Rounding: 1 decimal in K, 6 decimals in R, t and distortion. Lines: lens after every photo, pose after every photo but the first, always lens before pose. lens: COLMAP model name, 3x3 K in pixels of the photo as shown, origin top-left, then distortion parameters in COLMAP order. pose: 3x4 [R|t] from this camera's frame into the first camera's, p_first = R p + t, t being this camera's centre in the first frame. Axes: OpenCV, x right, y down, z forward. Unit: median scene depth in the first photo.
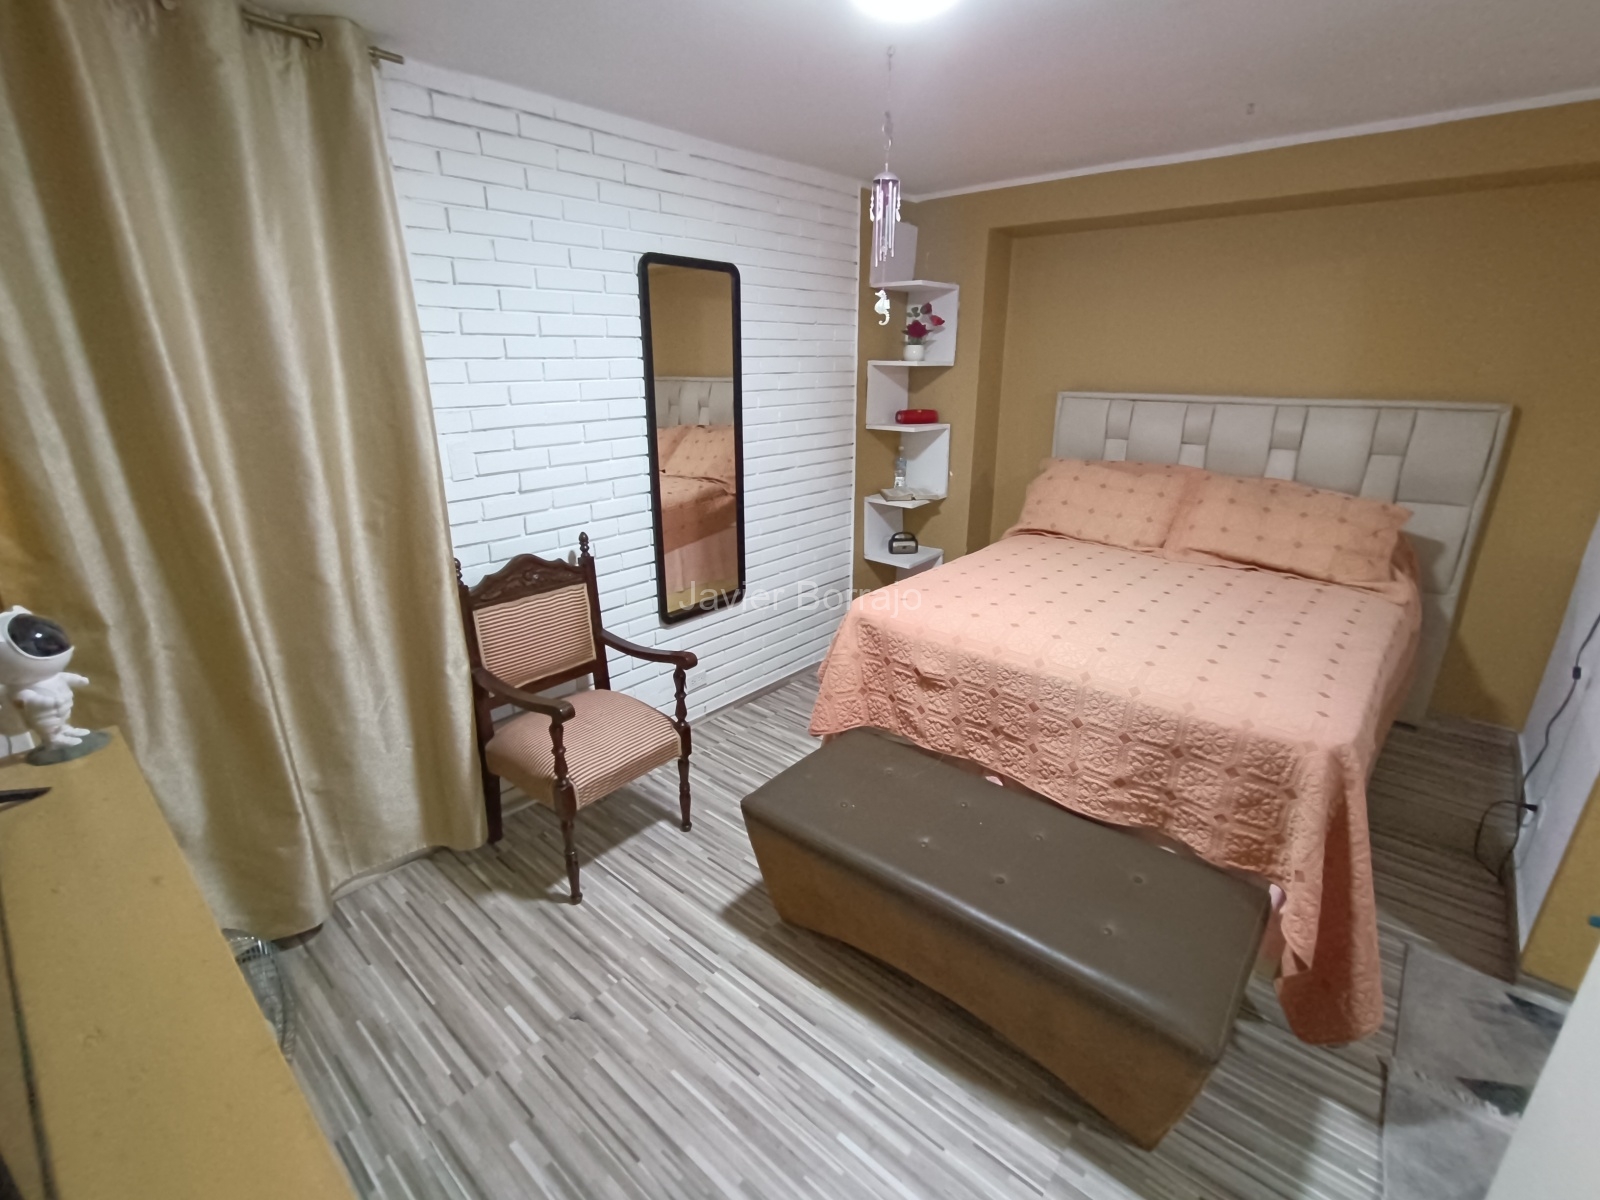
lens RADIAL K [[727.9, 0, 796.3], [0, 727.9, 594.7], [0, 0, 1]] dist [-0.018092, 0.007966]
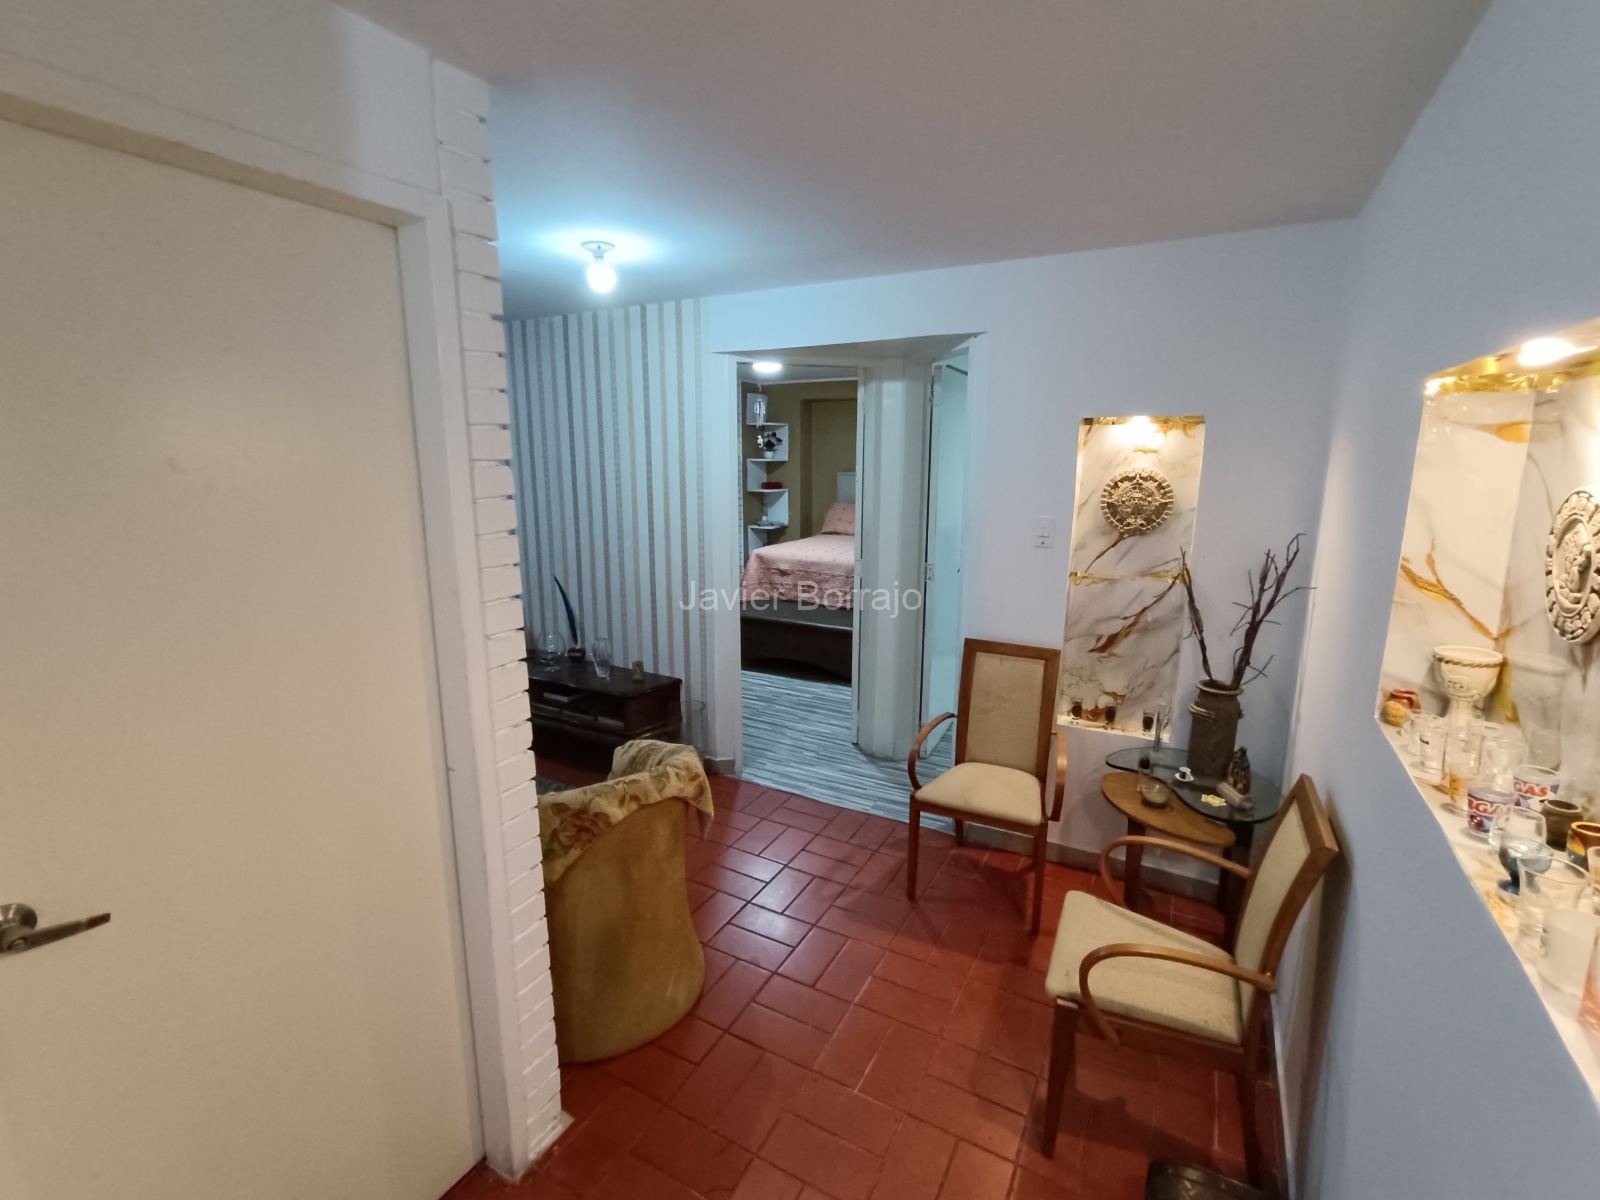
lens RADIAL K [[727.9, 0, 797.0], [0, 727.9, 587.2], [0, 0, 1]] dist [-0.018092, 0.007966]
pose [[0.978929, -0.036464, 0.200918, -0.296746], [0.062877, 0.989947, -0.126691, 0.480734], [-0.194279, 0.136654, 0.971381, -1.527279]]
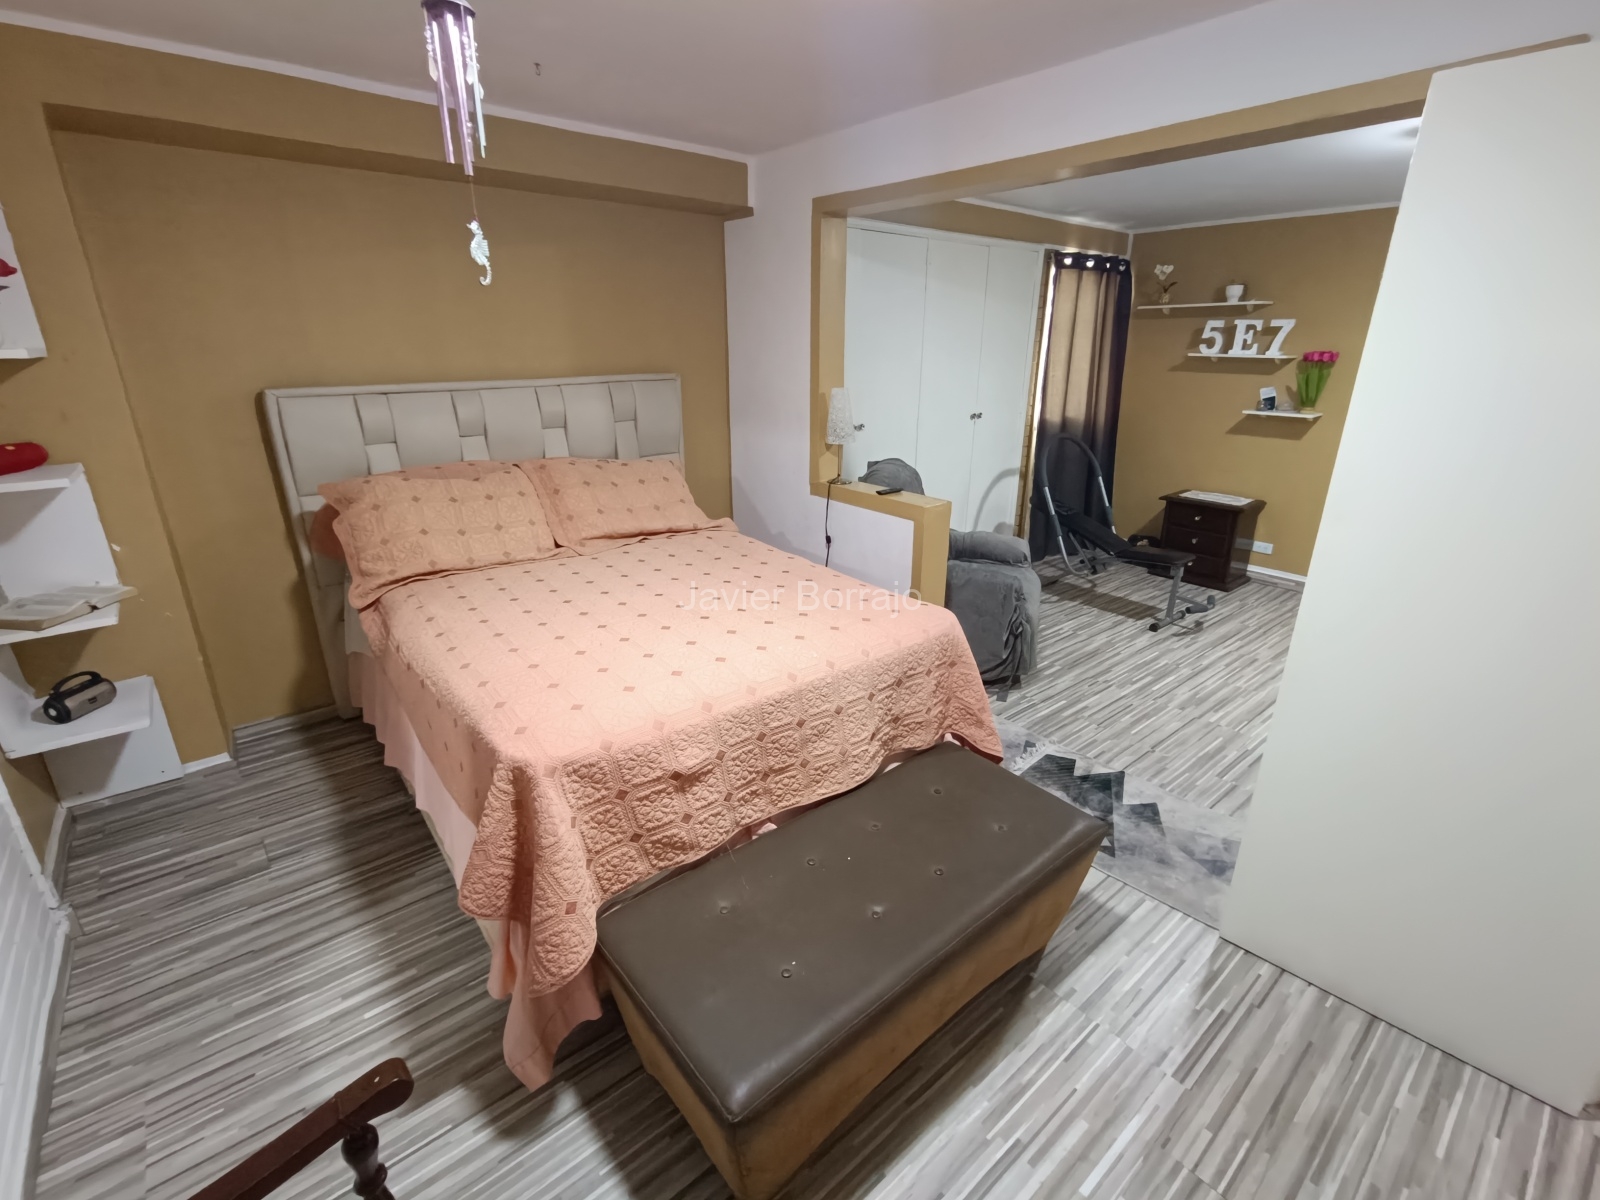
lens RADIAL K [[727.9, 0, 803.9], [0, 727.9, 595.8], [0, 0, 1]] dist [-0.018092, 0.007966]
pose [[0.163119, -0.329951, 0.929798, -0.397776], [0.305775, 0.912923, 0.270320, -0.200572], [-0.938027, 0.240214, 0.249806, 0.606889]]
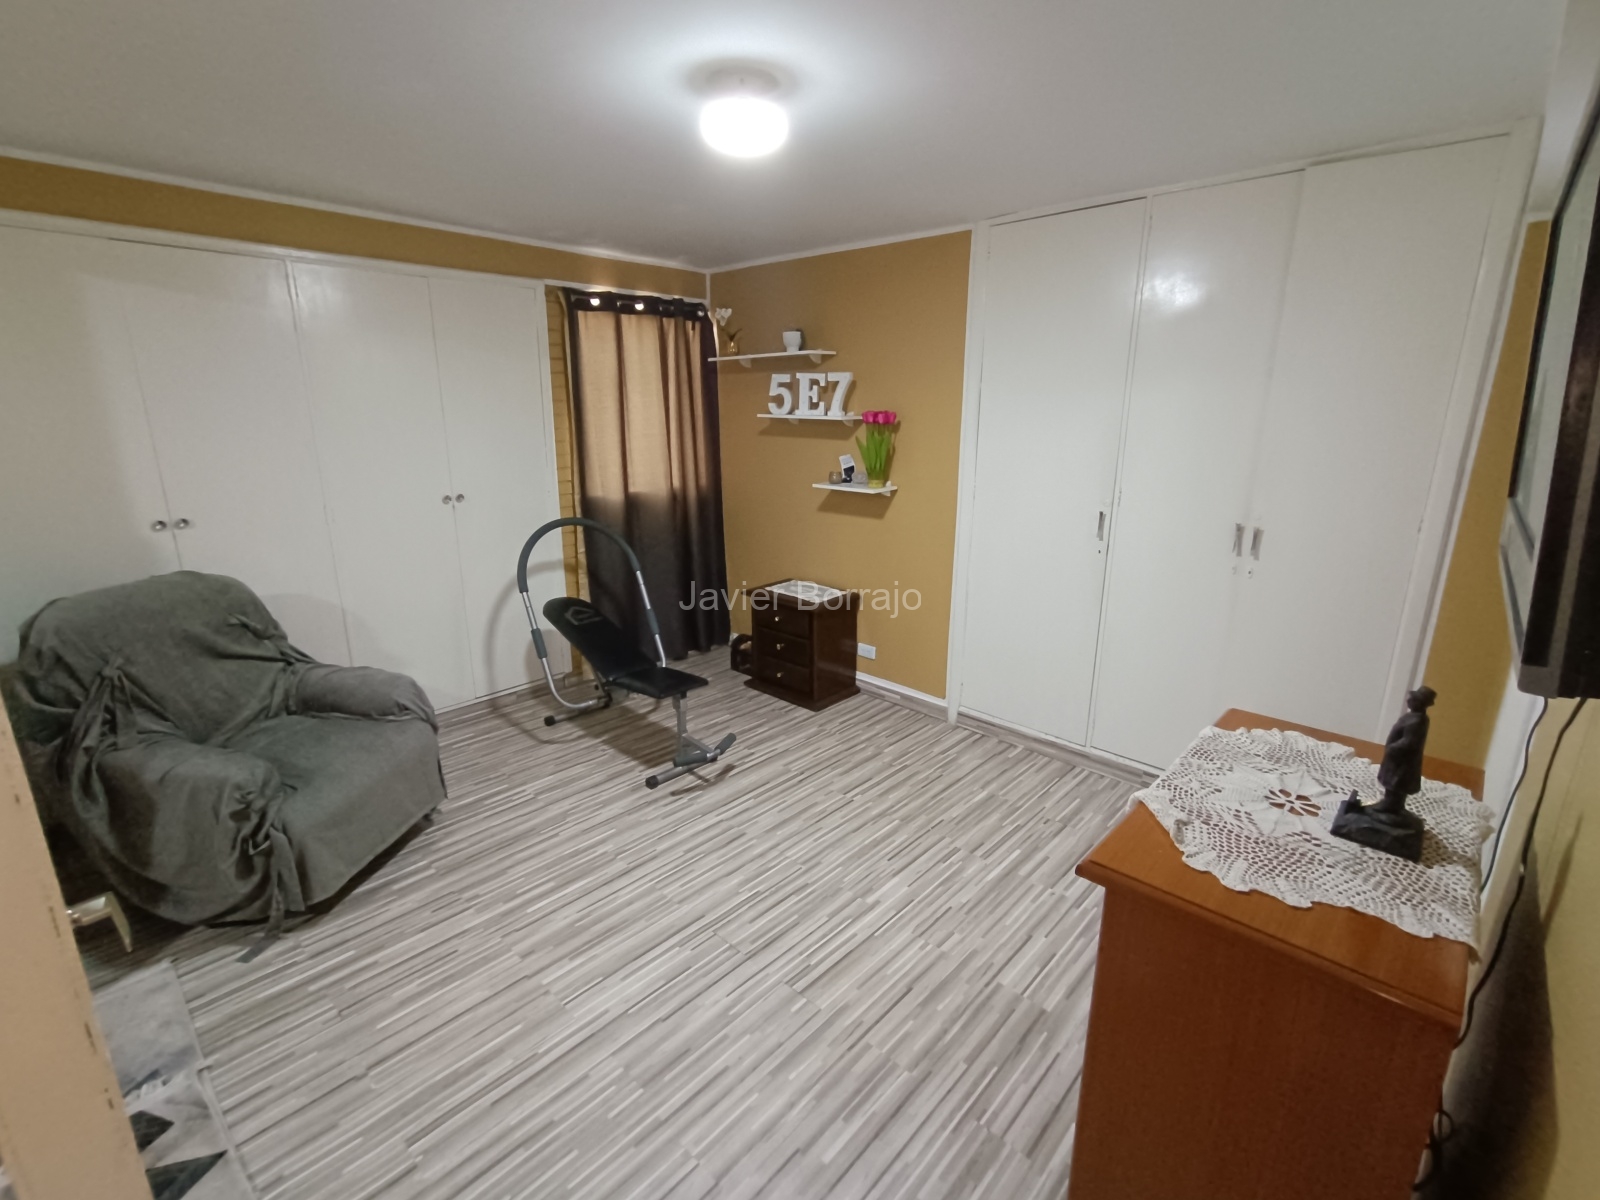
lens RADIAL K [[727.9, 0, 795.1], [0, 727.9, 596.3], [0, 0, 1]] dist [-0.018092, 0.007966]
pose [[0.040512, -0.258763, 0.965091, 0.217484], [0.310622, 0.921286, 0.233979, 0.085014], [-0.949670, 0.290299, 0.117700, -0.237159]]
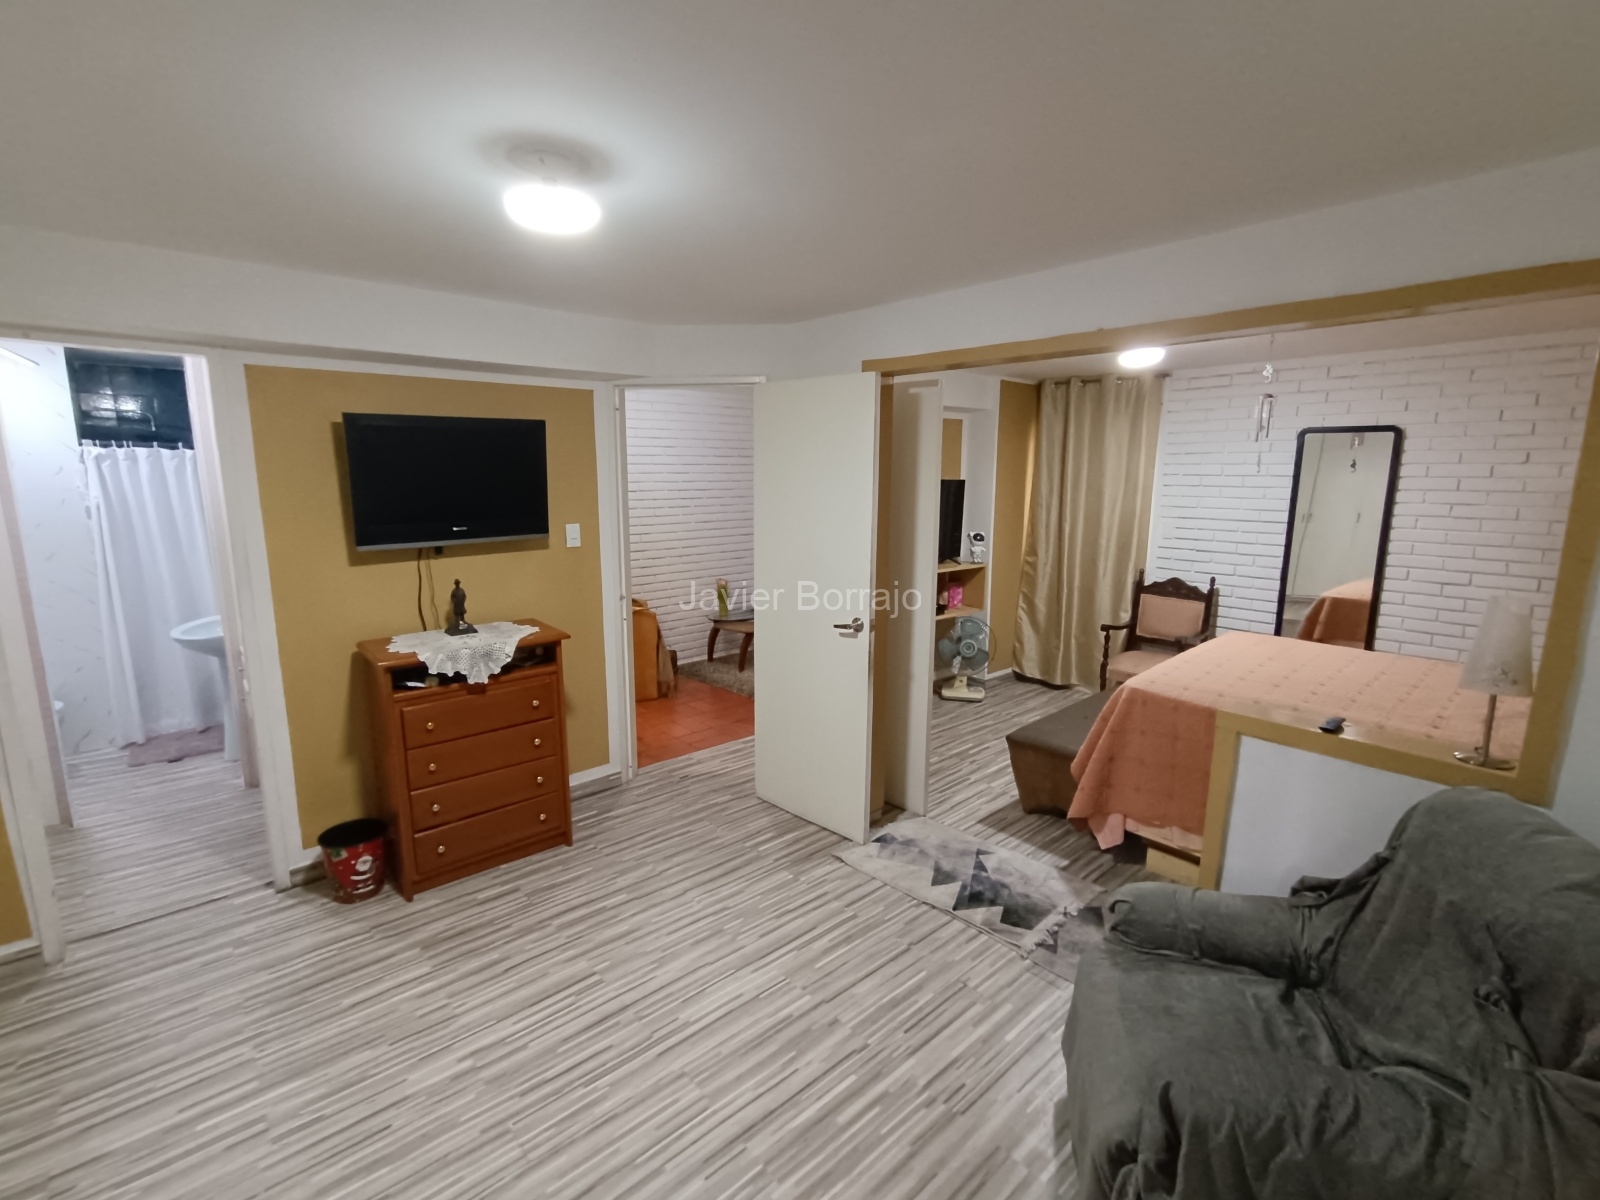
lens RADIAL K [[727.9, 0, 799.6], [0, 727.9, 598.6], [0, 0, 1]] dist [-0.018092, 0.007966]
pose [[-0.131140, 0.173687, -0.976030, 1.798081], [-0.318886, 0.924818, 0.207419, -0.087541], [0.938677, 0.338444, -0.065895, 0.152615]]
